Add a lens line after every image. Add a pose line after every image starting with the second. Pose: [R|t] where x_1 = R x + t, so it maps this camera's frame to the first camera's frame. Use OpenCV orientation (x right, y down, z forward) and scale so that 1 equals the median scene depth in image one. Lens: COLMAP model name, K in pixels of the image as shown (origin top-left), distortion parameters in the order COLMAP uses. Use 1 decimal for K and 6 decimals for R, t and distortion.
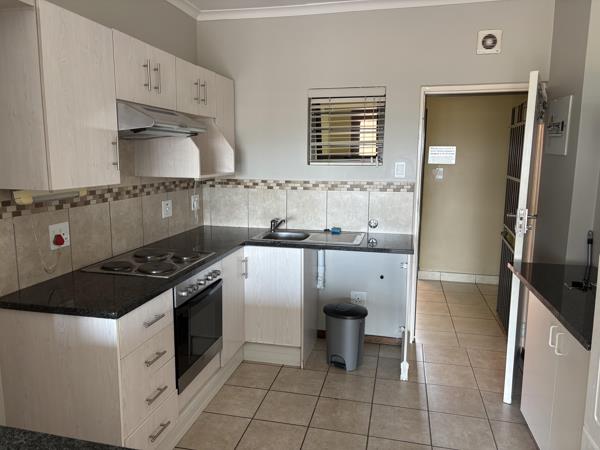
lens RADIAL K [[450.6, 0, 298.4], [0, 450.6, 223.3], [0, 0, 1]] dist [0.040915, -0.034176]
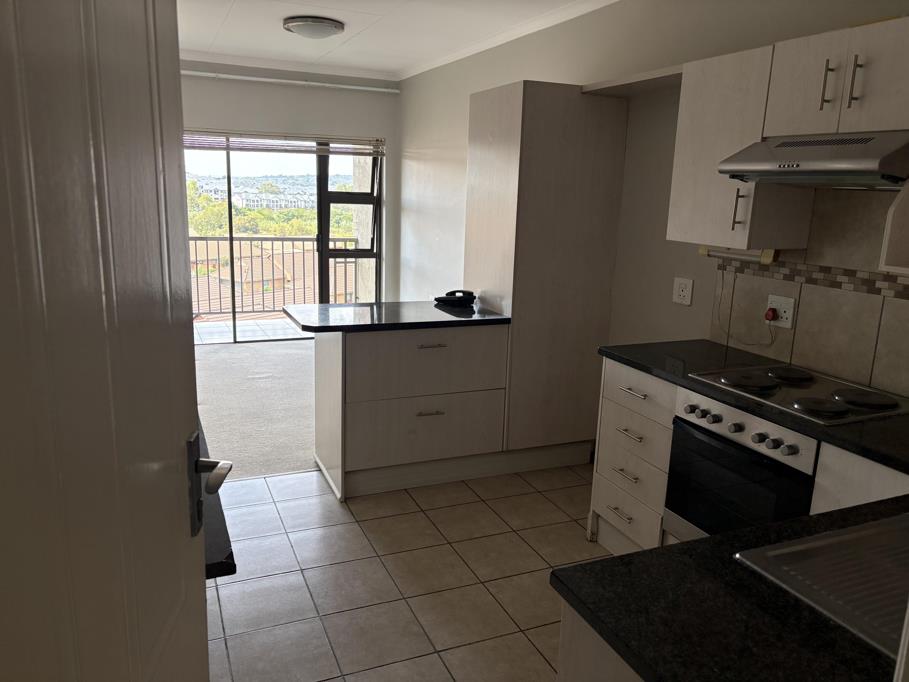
lens RADIAL K [[682.6, 0, 448.6], [0, 682.6, 334.4], [0, 0, 1]] dist [0.040915, -0.034176]
pose [[-0.805739, 0.096393, -0.584374, 0.673097], [-0.123994, 0.937349, 0.325580, -0.257998], [0.579146, 0.334791, -0.743306, 1.551881]]
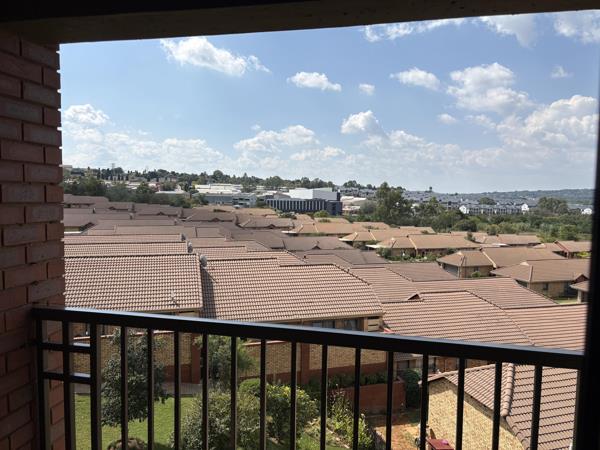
lens RADIAL K [[450.6, 0, 297.7], [0, 450.6, 221.6], [0, 0, 1]] dist [0.040915, -0.034176]
pose [[-0.999827, -0.015298, 0.010625, -0.878499], [-0.012693, 0.977096, 0.212419, 0.292664], [-0.013631, 0.212247, -0.977121, -1.519903]]
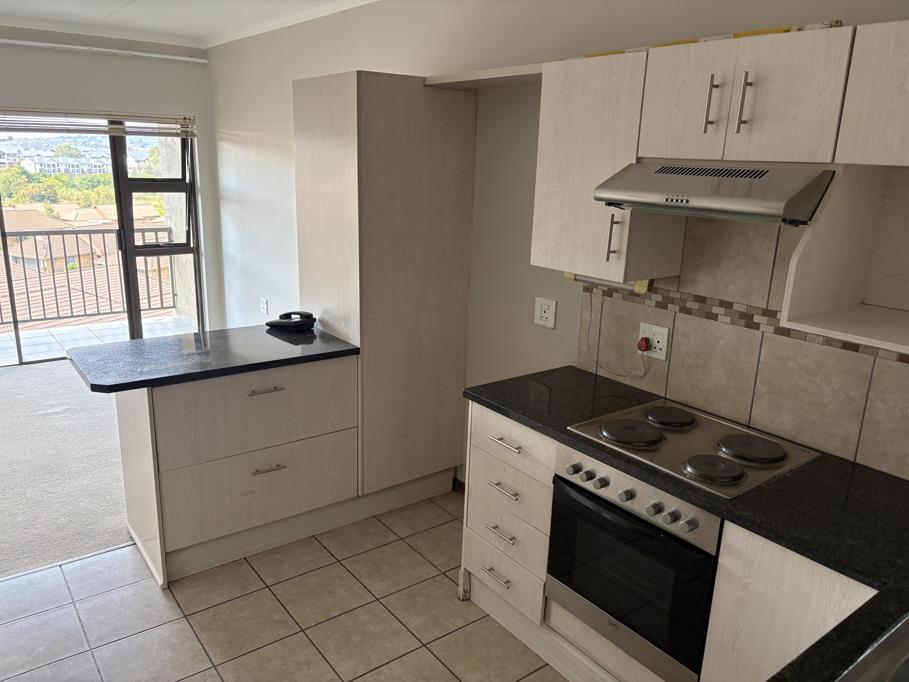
lens RADIAL K [[682.6, 0, 447.1], [0, 682.6, 341.3], [0, 0, 1]] dist [0.040915, -0.034176]
pose [[-0.643847, 0.178217, -0.744110, 0.534310], [-0.148168, 0.925050, 0.349756, -0.313909], [0.750671, 0.335443, -0.569184, 1.358781]]
